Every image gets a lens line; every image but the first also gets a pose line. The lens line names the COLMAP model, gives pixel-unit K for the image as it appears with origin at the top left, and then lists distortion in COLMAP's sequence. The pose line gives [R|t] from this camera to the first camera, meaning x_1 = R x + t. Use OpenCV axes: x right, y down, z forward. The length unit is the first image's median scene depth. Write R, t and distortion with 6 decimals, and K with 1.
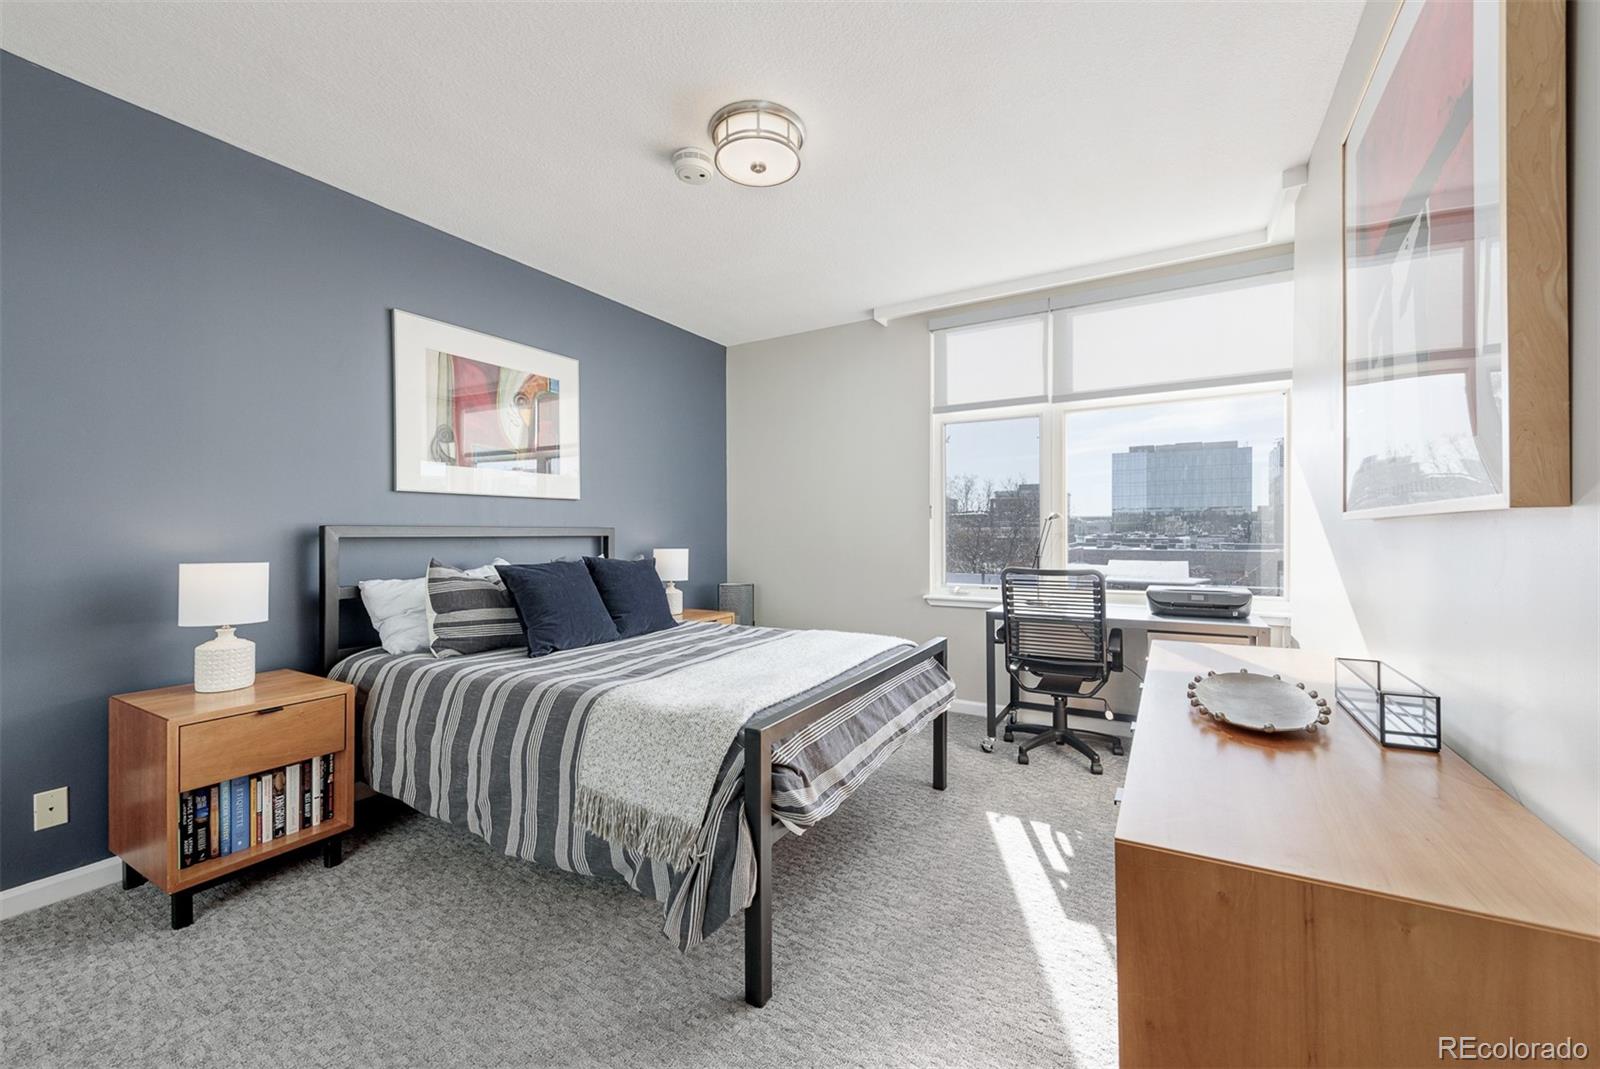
lens RADIAL K [[645.6, 0, 812.4], [0, 645.6, 520.0], [0, 0, 1]] dist [0.009983, -0.001185]
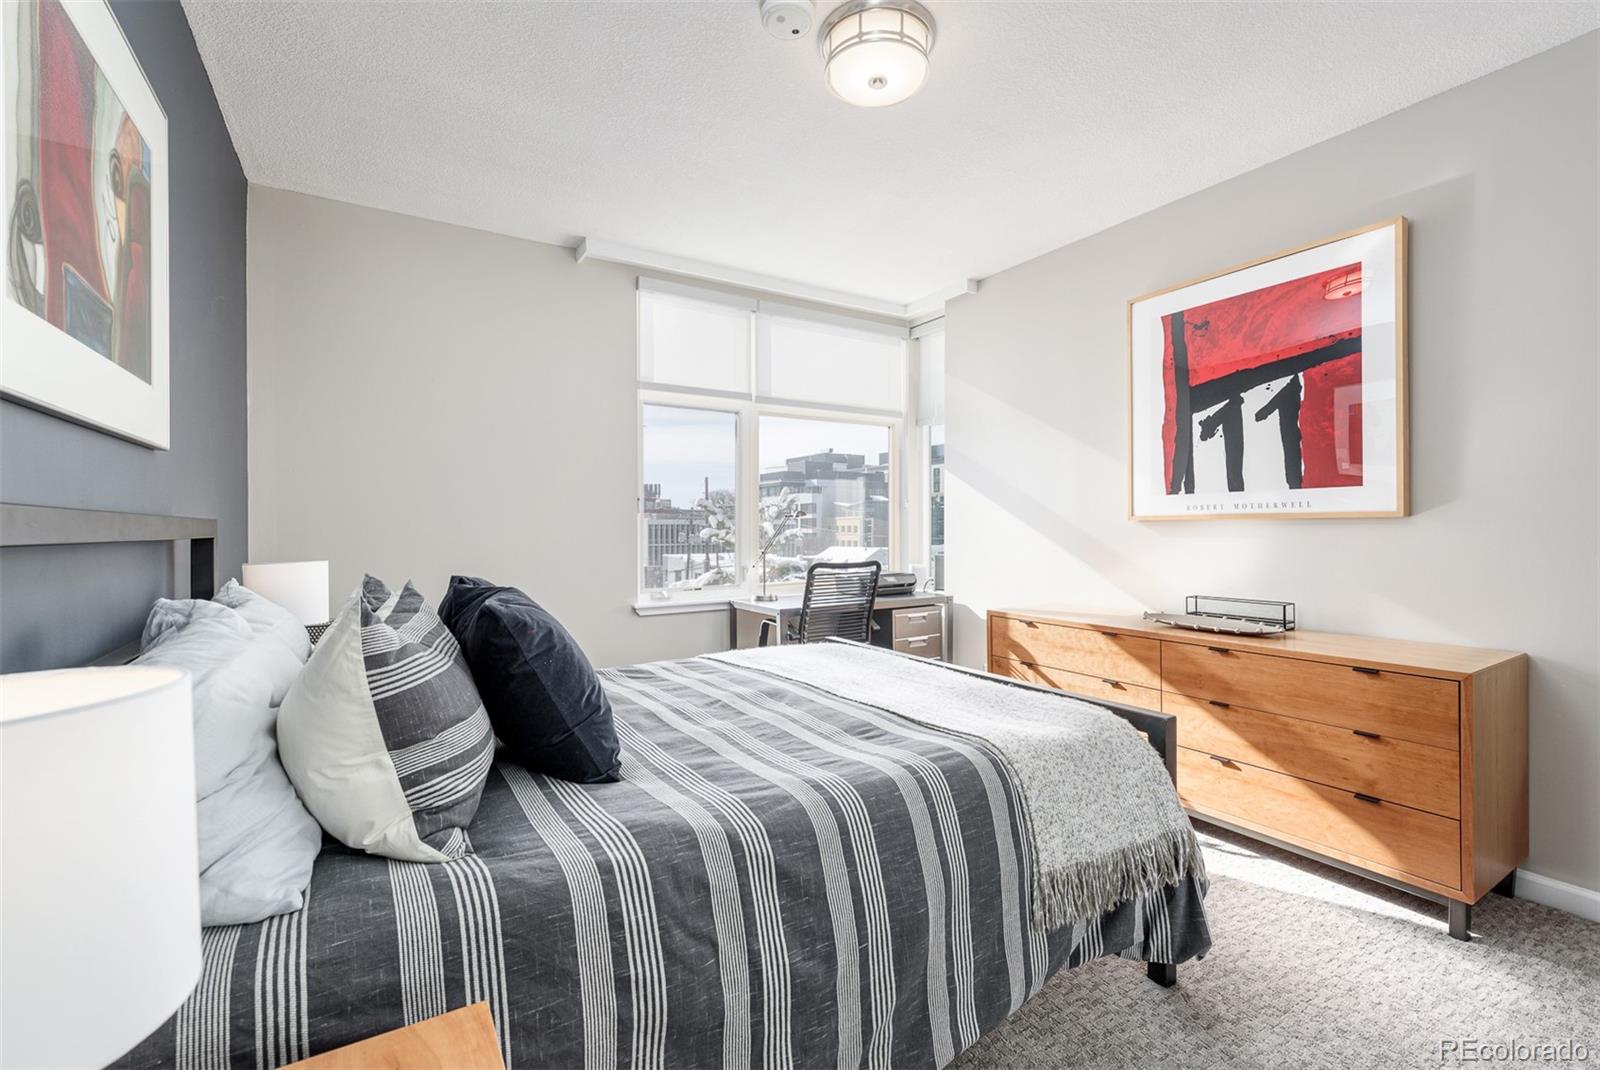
lens RADIAL K [[695.2, 0, 782.2], [0, 695.2, 531.7], [0, 0, 1]] dist [0.016435, -0.002203]
pose [[0.473289, -0.004811, 0.880894, -0.689724], [-0.011873, 0.999859, 0.011840, 0.011683], [-0.880827, -0.016063, 0.473165, 0.519966]]
